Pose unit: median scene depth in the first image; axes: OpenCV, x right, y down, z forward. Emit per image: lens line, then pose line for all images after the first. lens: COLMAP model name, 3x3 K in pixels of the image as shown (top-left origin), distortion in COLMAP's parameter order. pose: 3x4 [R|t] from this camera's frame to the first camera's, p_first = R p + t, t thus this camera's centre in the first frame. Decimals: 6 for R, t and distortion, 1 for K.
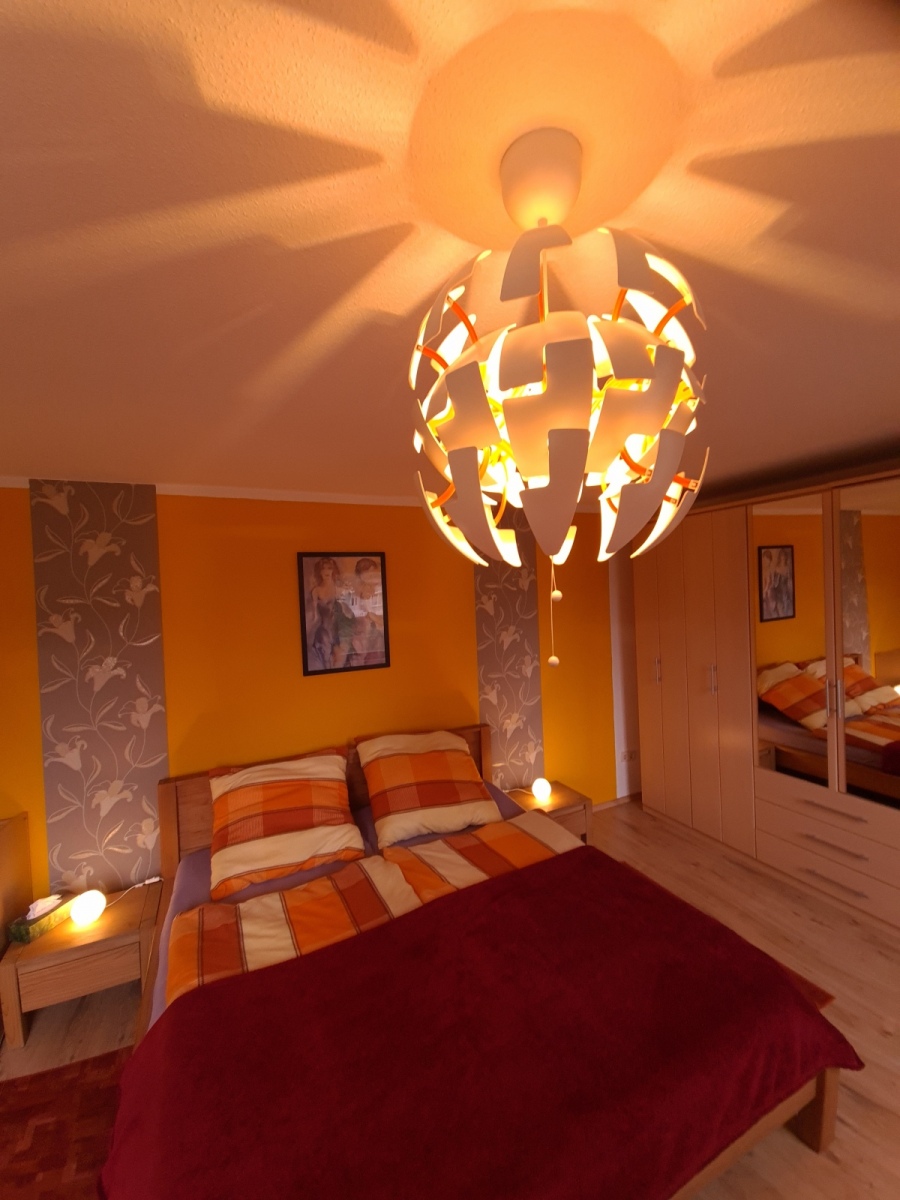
lens RADIAL K [[488.0, 0, 448.5], [0, 488.0, 595.0], [0, 0, 1]] dist [0.002456, 0.000223]
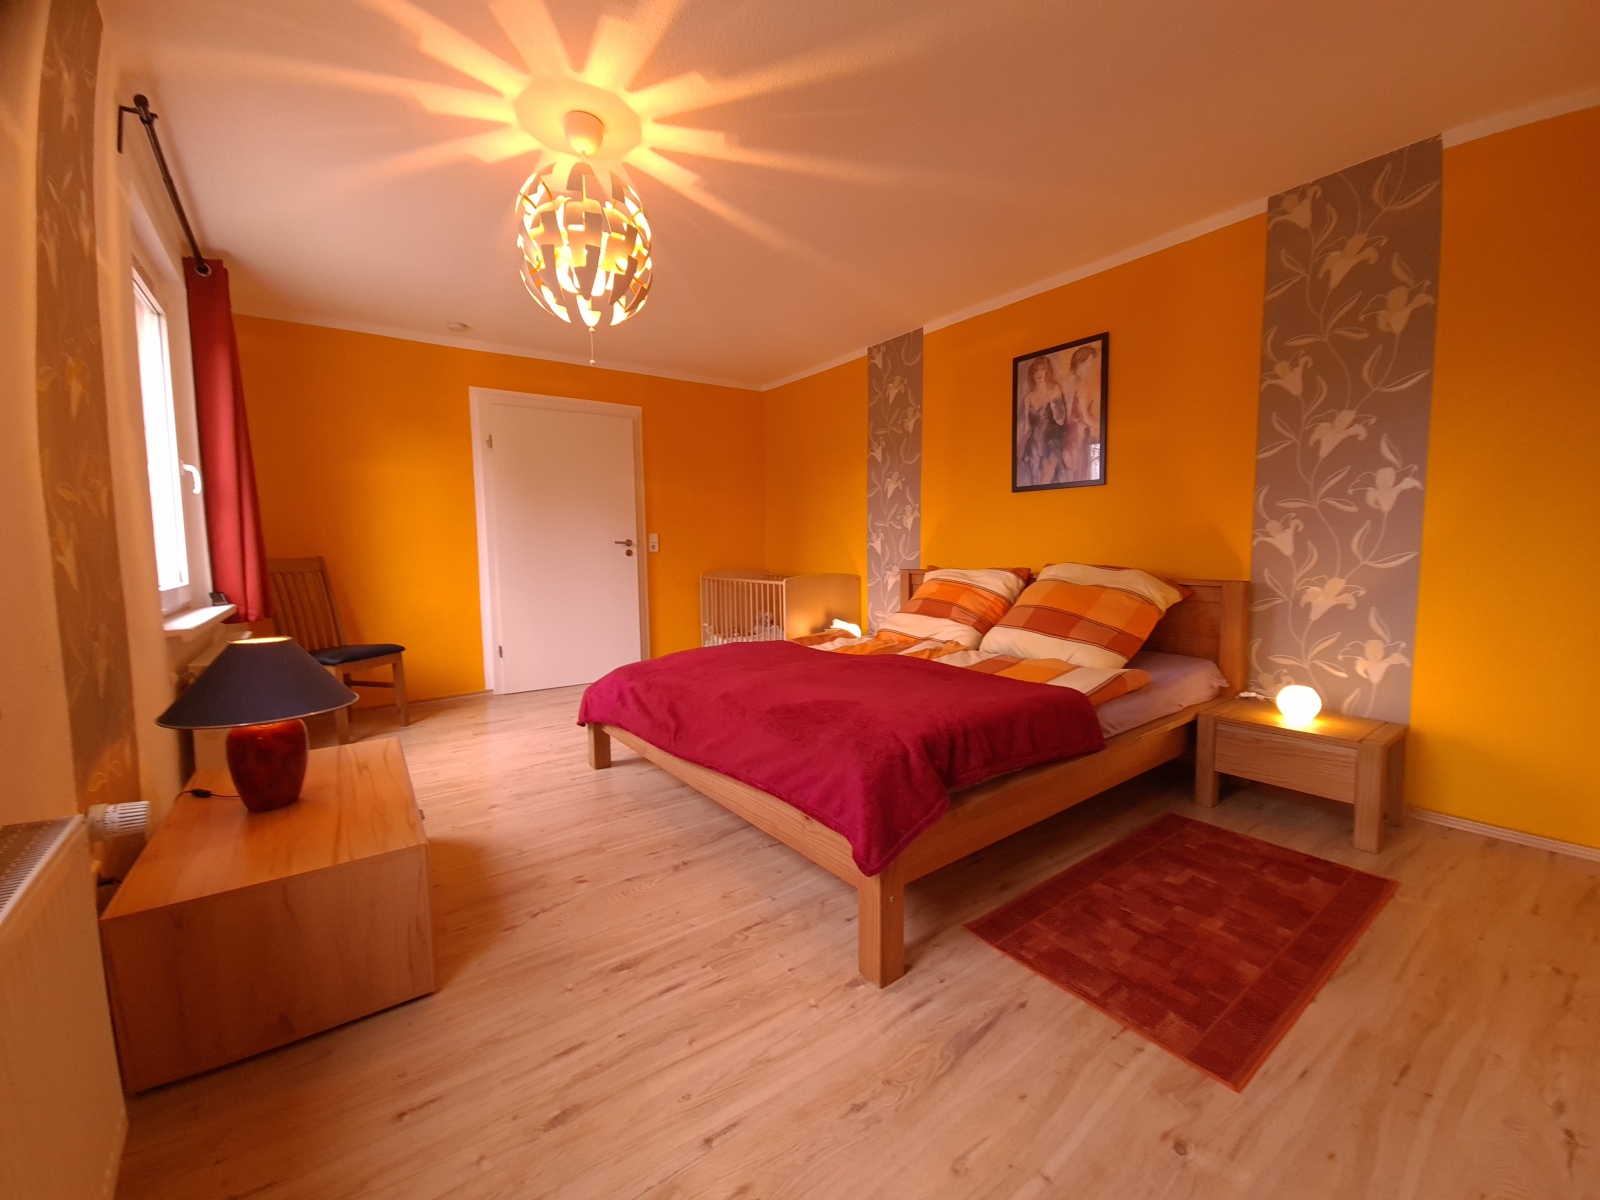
lens RADIAL K [[650.6, 0, 840.0], [0, 650.6, 598.7], [0, 0, 1]] dist [0.002456, 0.000223]
pose [[0.227527, 0.118506, -0.966534, 0.850179], [0.012658, 0.992123, 0.124623, 0.204152], [0.973690, -0.040589, 0.224235, 0.372402]]
